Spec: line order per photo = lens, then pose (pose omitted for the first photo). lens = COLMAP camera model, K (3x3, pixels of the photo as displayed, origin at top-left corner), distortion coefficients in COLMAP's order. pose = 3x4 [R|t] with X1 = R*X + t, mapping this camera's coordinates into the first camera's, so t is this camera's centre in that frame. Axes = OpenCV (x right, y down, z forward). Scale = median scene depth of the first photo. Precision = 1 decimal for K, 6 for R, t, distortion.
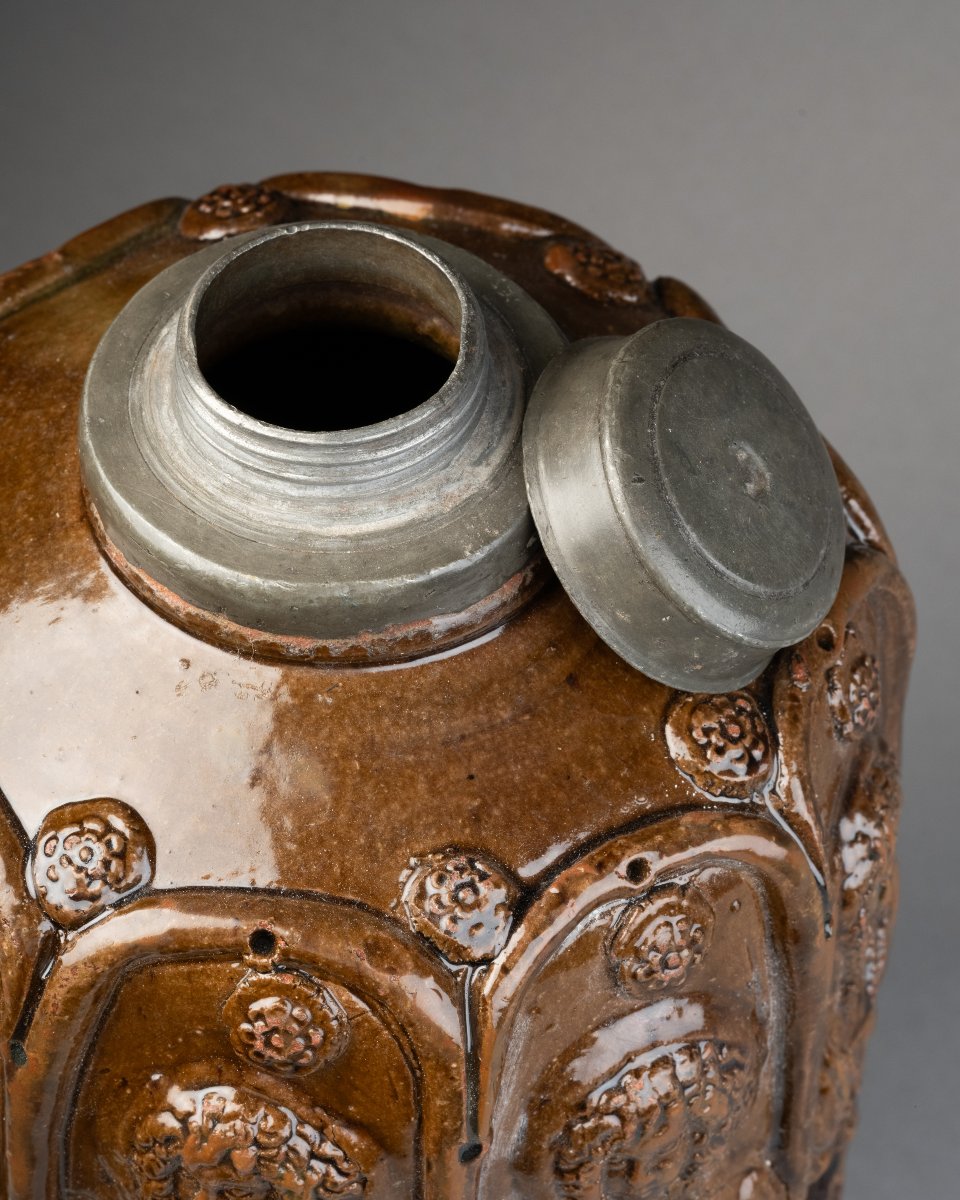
lens RADIAL K [[4482.2, 0, 471.7], [0, 4482.2, 602.1], [0, 0, 1]] dist [0.201656, 0.000000]
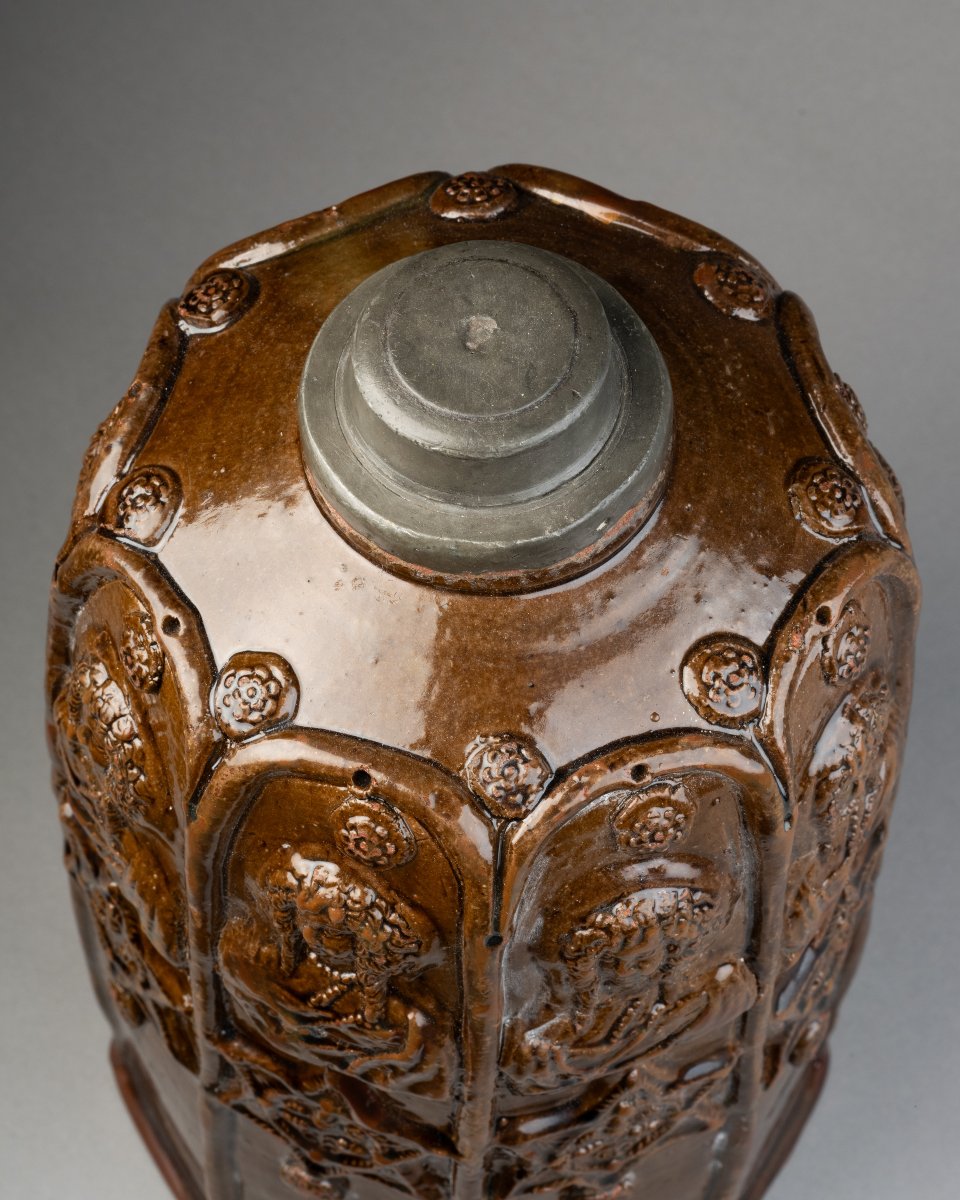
lens RADIAL K [[4482.2, 0, 486.0], [0, 4482.2, 599.1], [0, 0, 1]] dist [0.201656, 0.000000]
pose [[0.971517, 0.182220, -0.151494, 0.189648], [-0.149220, 0.967053, 0.206258, -0.268337], [0.184087, -0.177777, 0.966699, -0.331917]]
